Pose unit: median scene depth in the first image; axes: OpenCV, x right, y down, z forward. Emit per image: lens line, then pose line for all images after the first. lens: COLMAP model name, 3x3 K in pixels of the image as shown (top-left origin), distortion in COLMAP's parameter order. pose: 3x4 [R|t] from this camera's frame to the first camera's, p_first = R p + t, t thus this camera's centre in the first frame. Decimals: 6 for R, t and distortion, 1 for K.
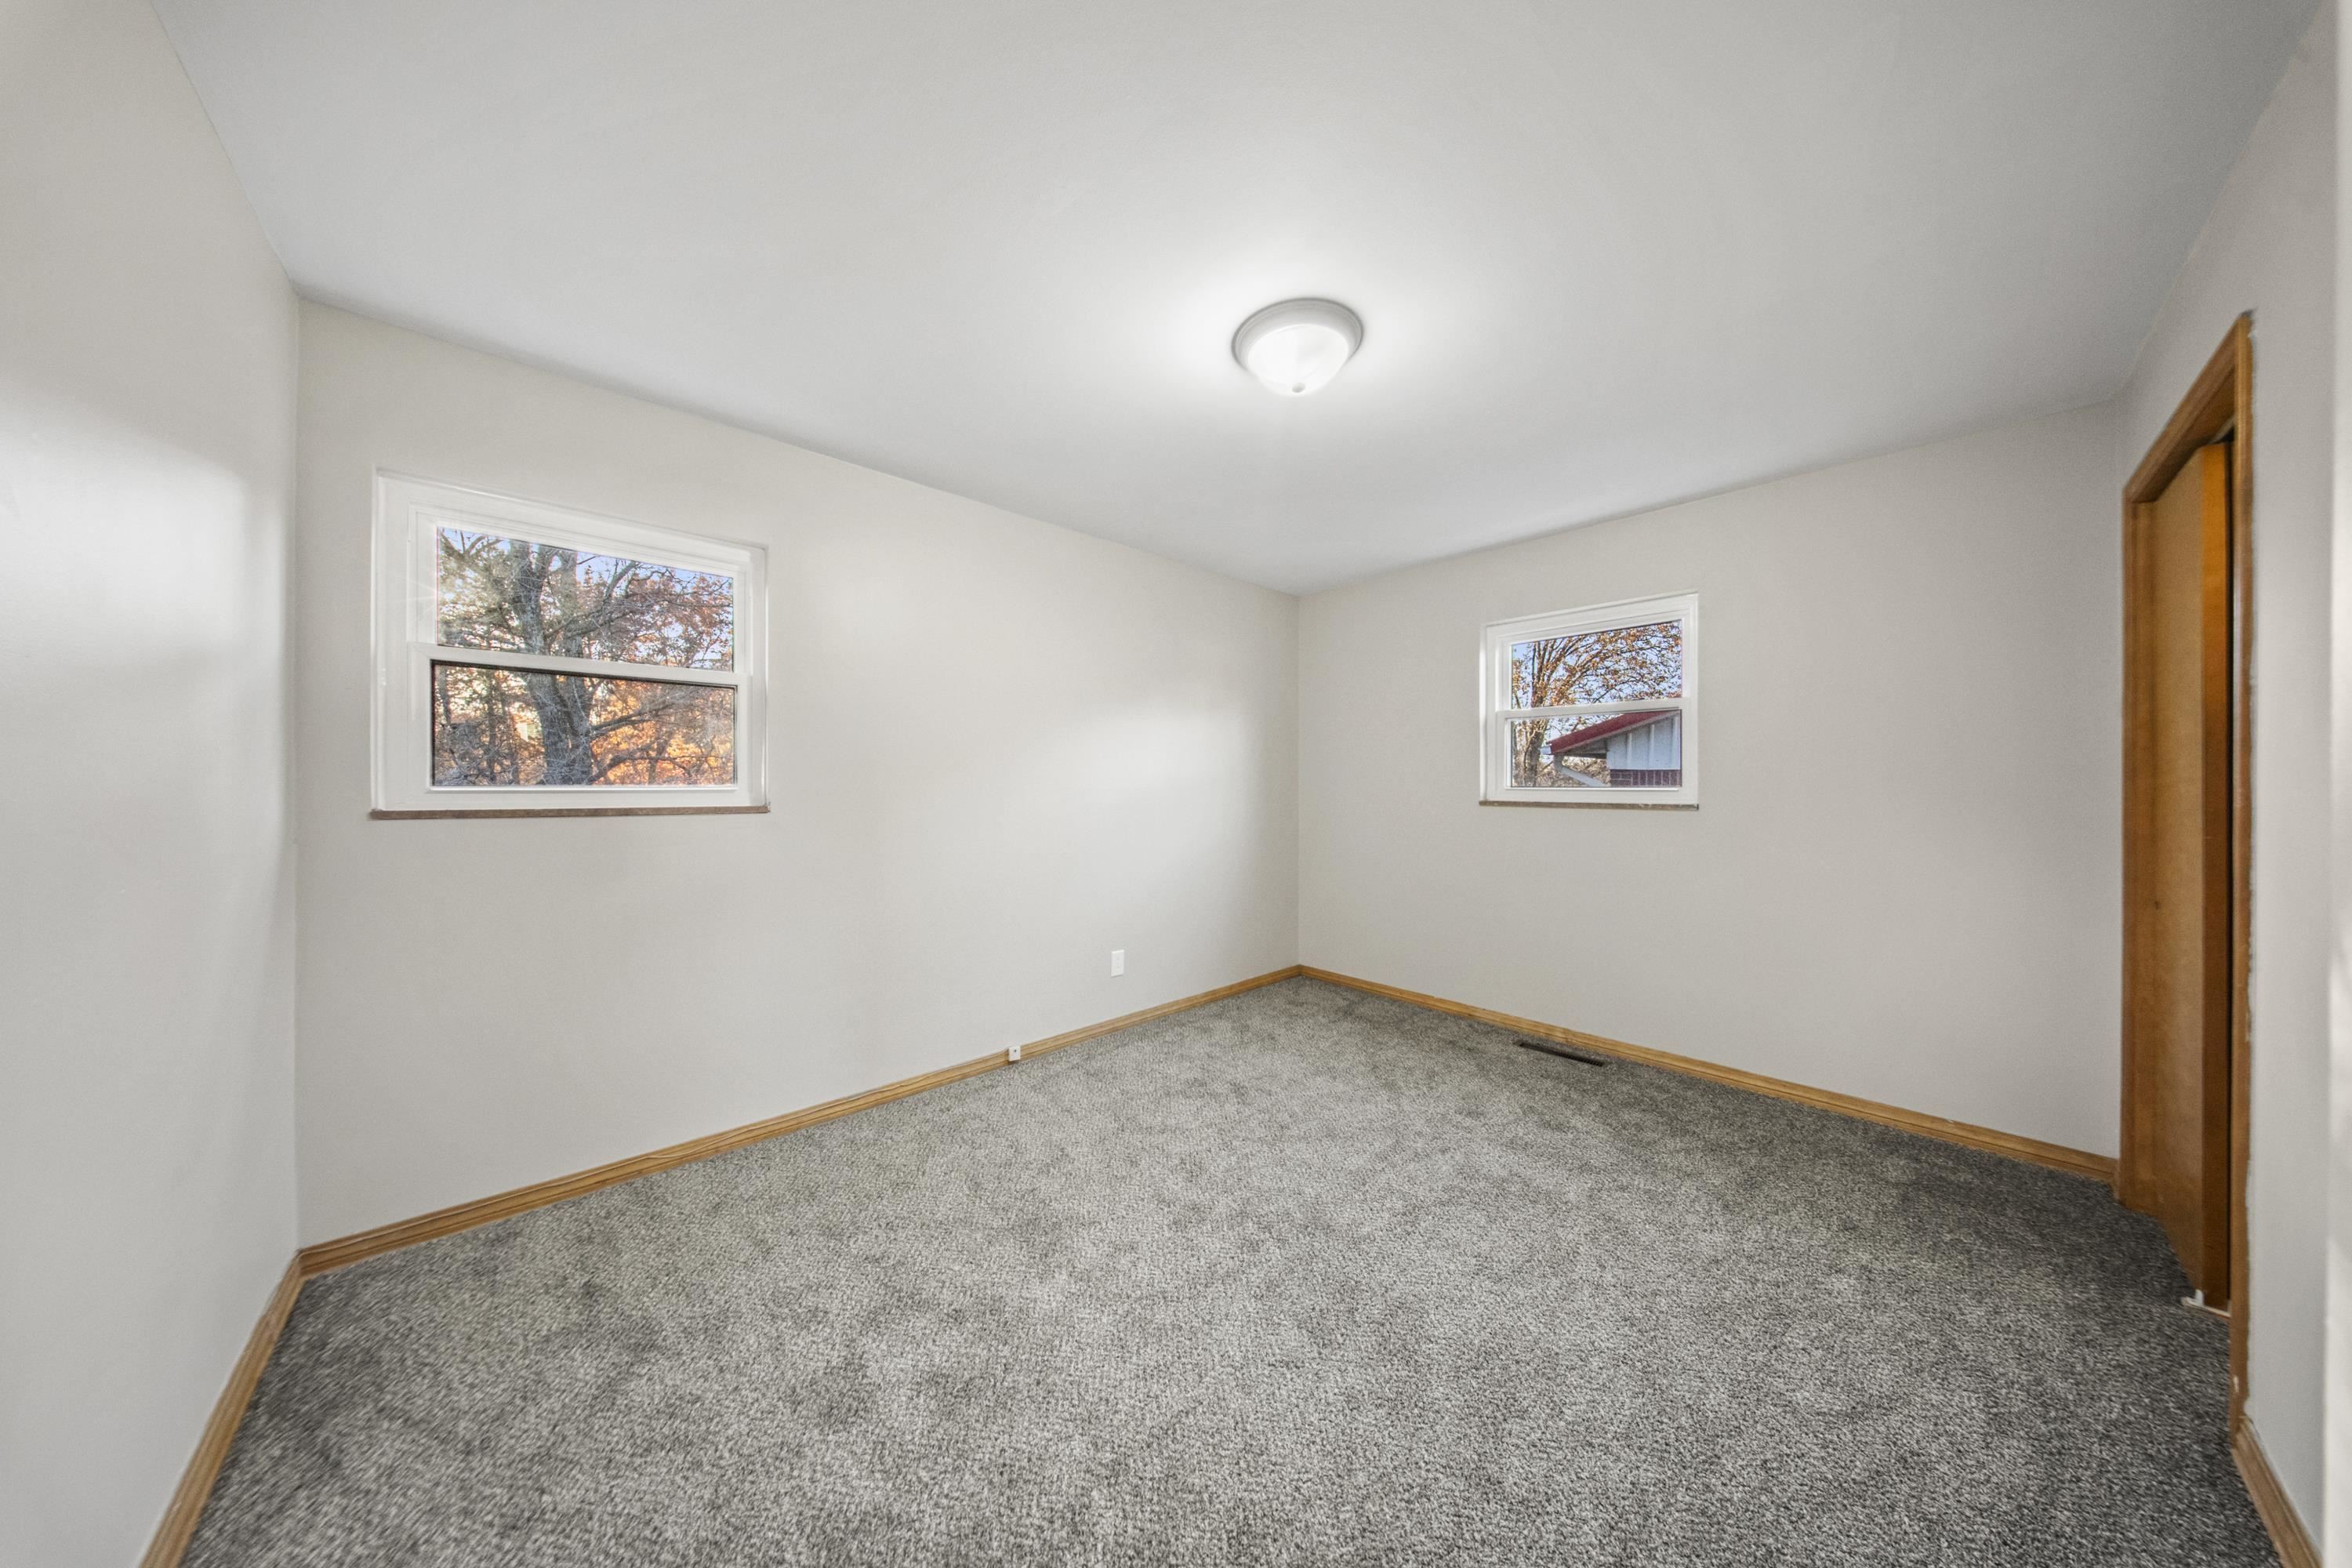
lens RADIAL K [[725.3, 0, 1171.4], [0, 725.3, 786.9], [0, 0, 1]] dist [-0.000615, -0.000076]
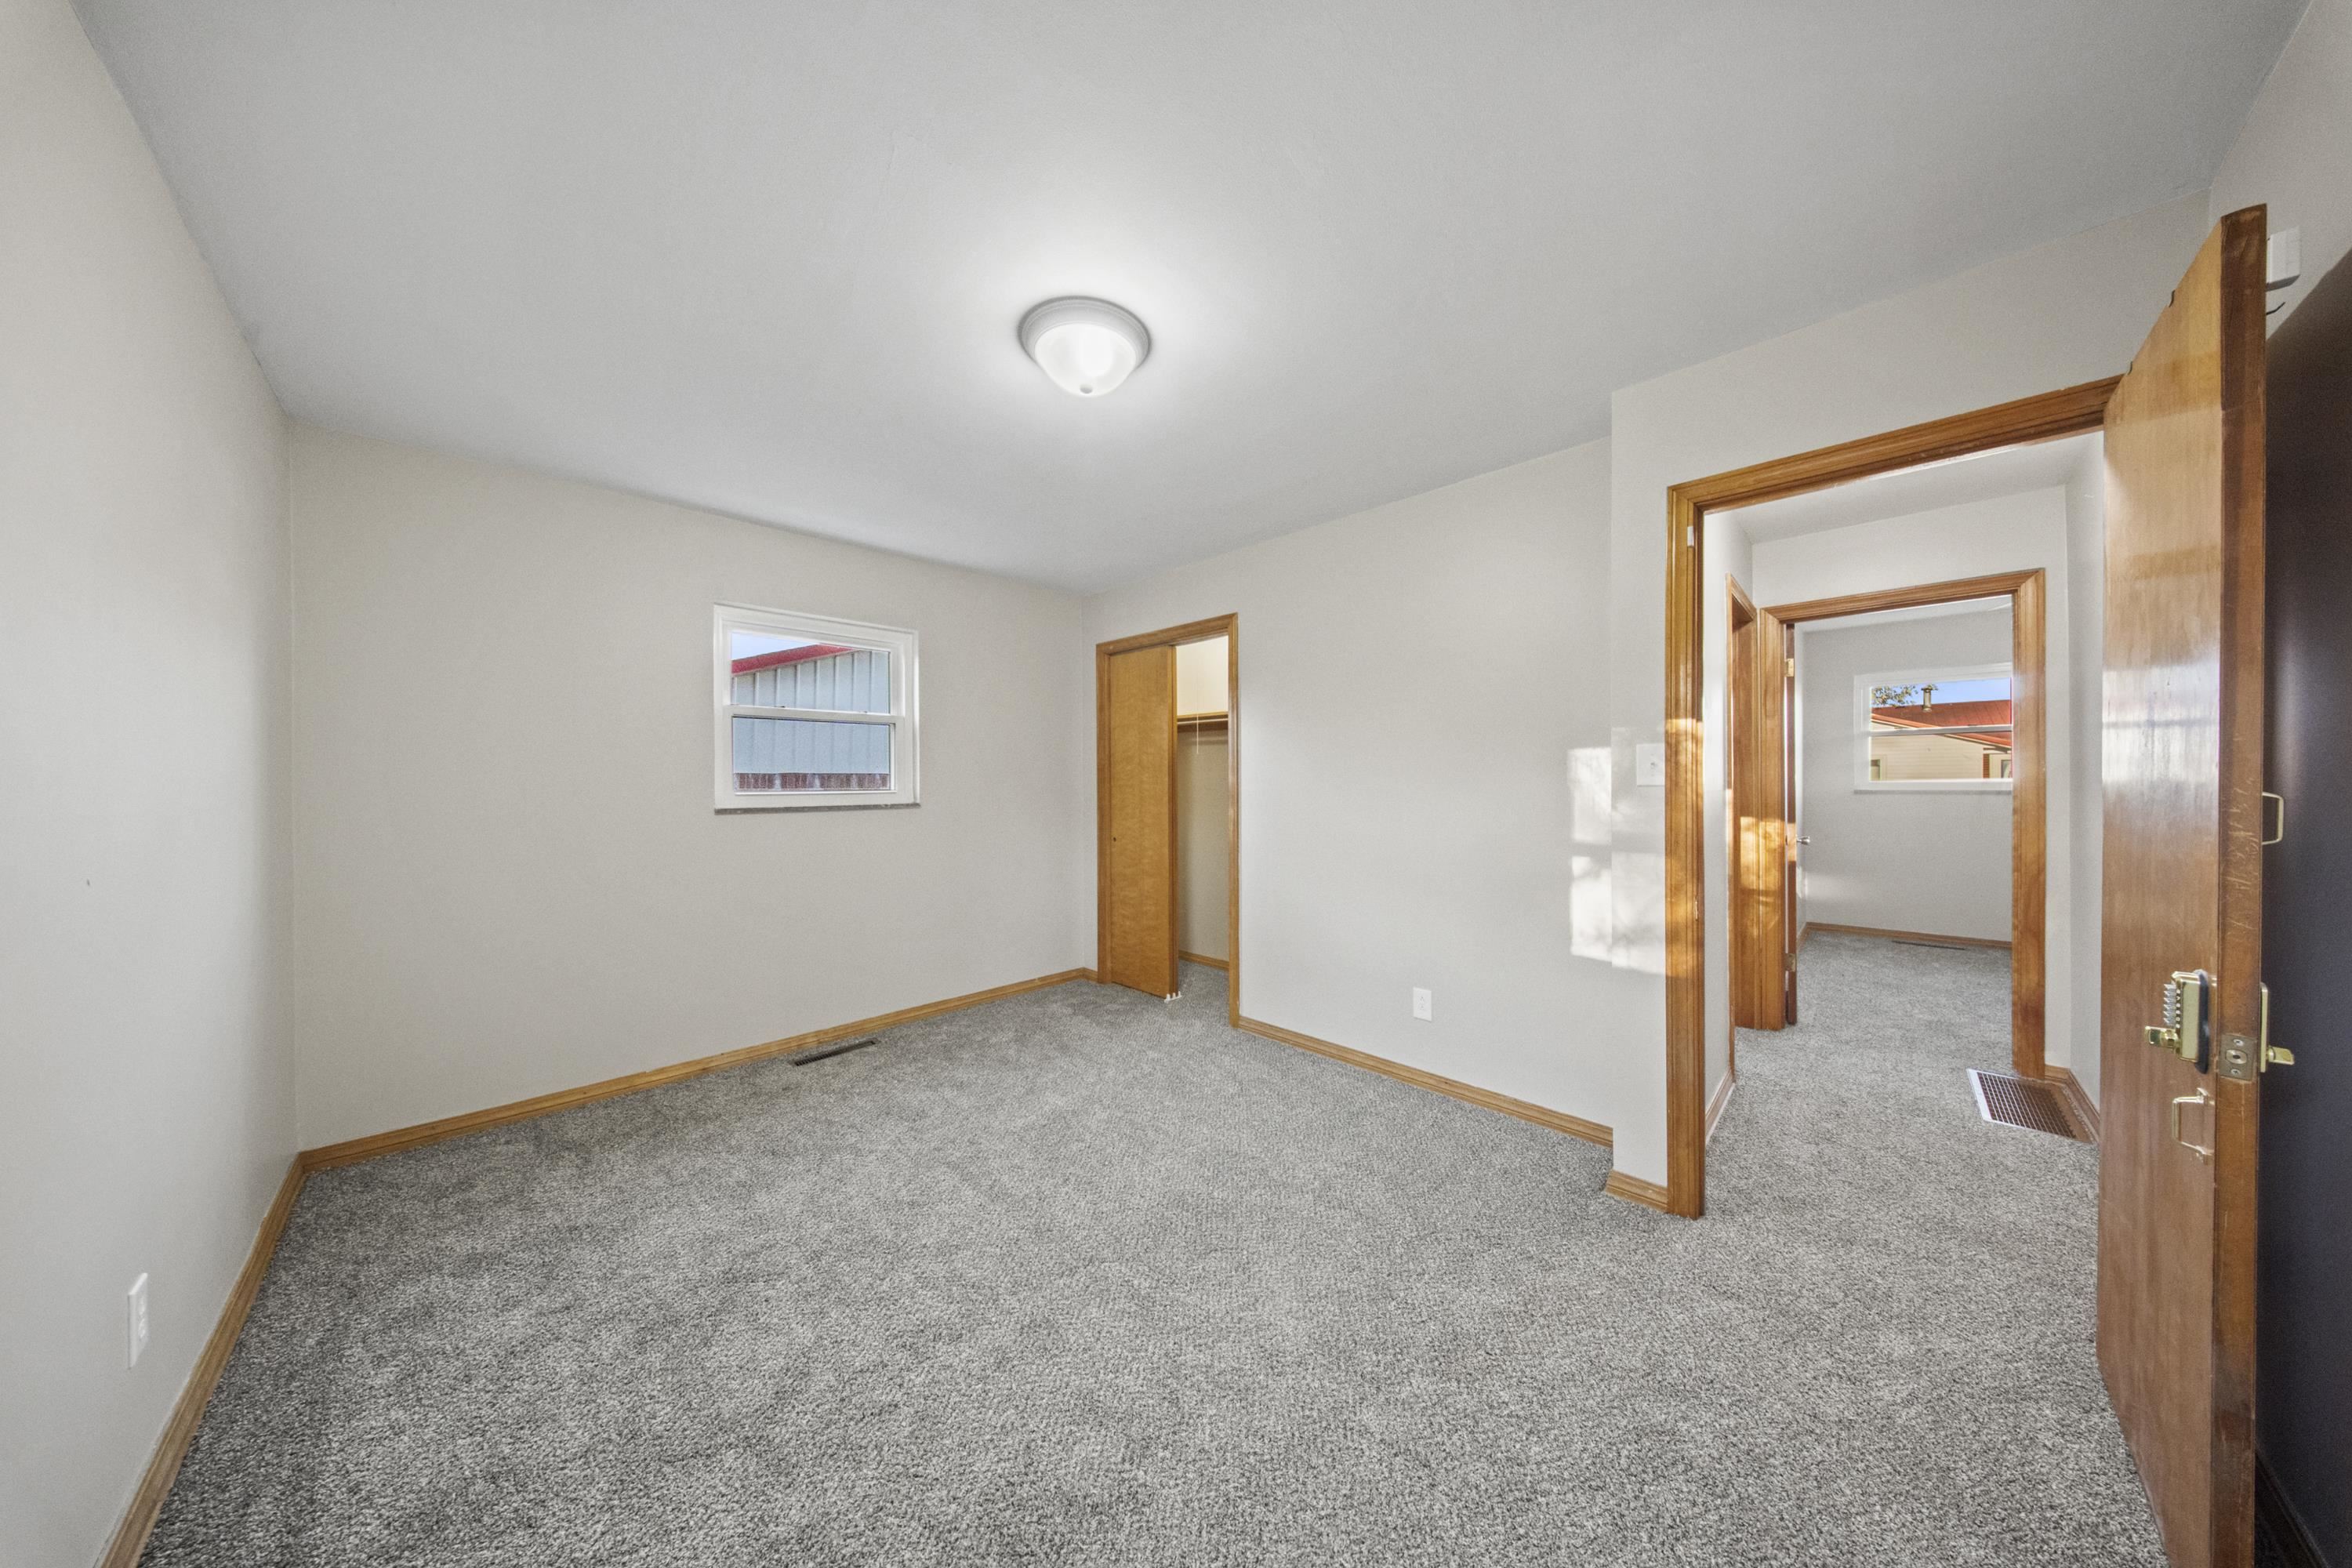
lens RADIAL K [[725.3, 0, 1171.4], [0, 725.3, 786.9], [0, 0, 1]] dist [-0.000615, -0.000076]
pose [[-0.064561, -0.013127, 0.997827, -0.531534], [0.015102, 0.999786, 0.014130, -0.013463], [-0.997799, 0.015982, -0.064349, 0.616505]]
